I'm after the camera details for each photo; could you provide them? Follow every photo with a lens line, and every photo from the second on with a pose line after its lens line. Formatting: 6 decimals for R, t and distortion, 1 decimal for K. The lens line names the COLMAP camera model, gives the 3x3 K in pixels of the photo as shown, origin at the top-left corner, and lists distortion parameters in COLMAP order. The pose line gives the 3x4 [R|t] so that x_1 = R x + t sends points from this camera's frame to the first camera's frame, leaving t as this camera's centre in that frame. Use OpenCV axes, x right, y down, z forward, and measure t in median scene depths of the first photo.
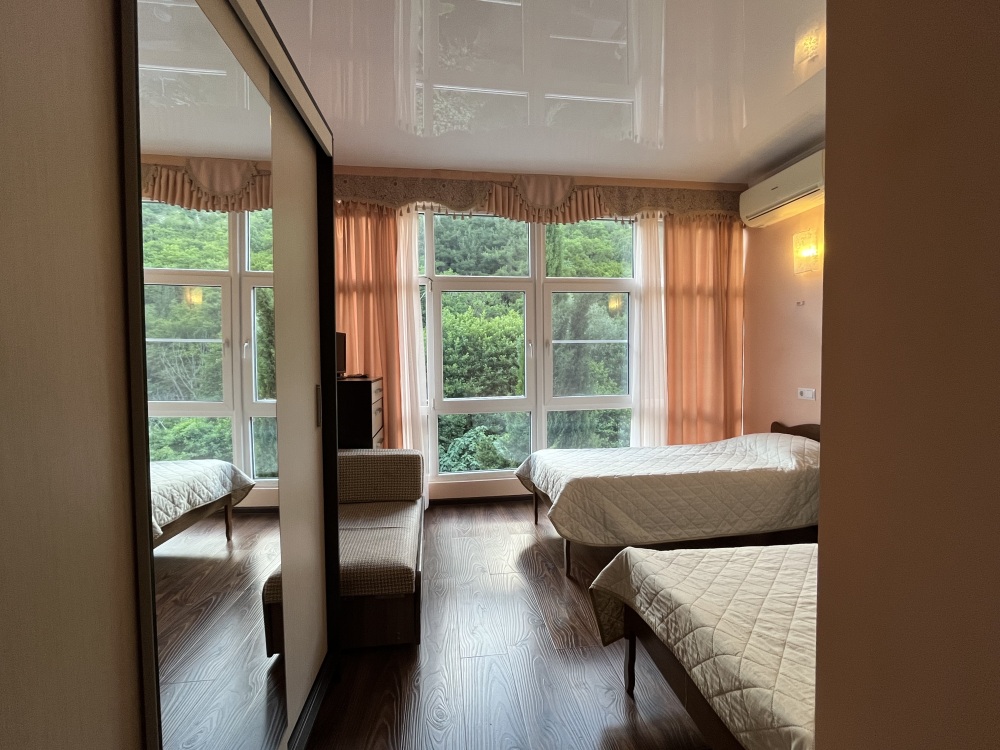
lens RADIAL K [[448.6, 0, 500.0], [0, 448.6, 375.0], [0, 0, 1]] dist [0.001155, 0.000168]
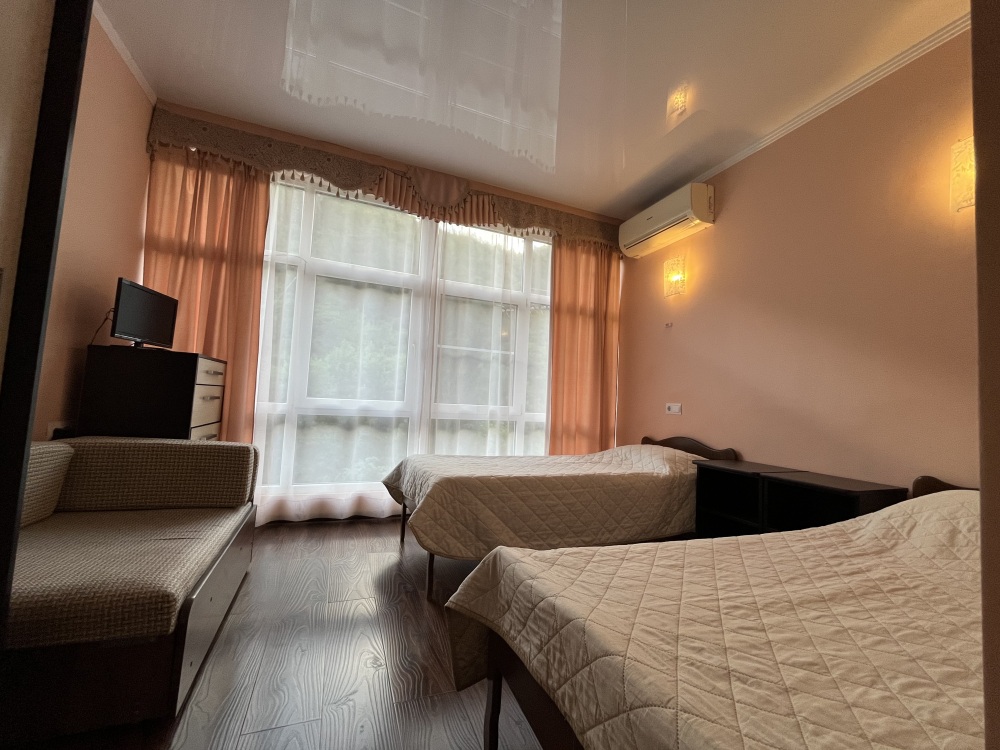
lens RADIAL K [[406.5, 0, 500.0], [0, 406.5, 375.0], [0, 0, 1]] dist [0.001665, 0.000067]
pose [[0.968786, 0.077681, 0.235414, 0.066614], [-0.053298, 0.992696, -0.108233, 0.108432], [-0.242102, 0.092308, 0.965850, 0.201710]]
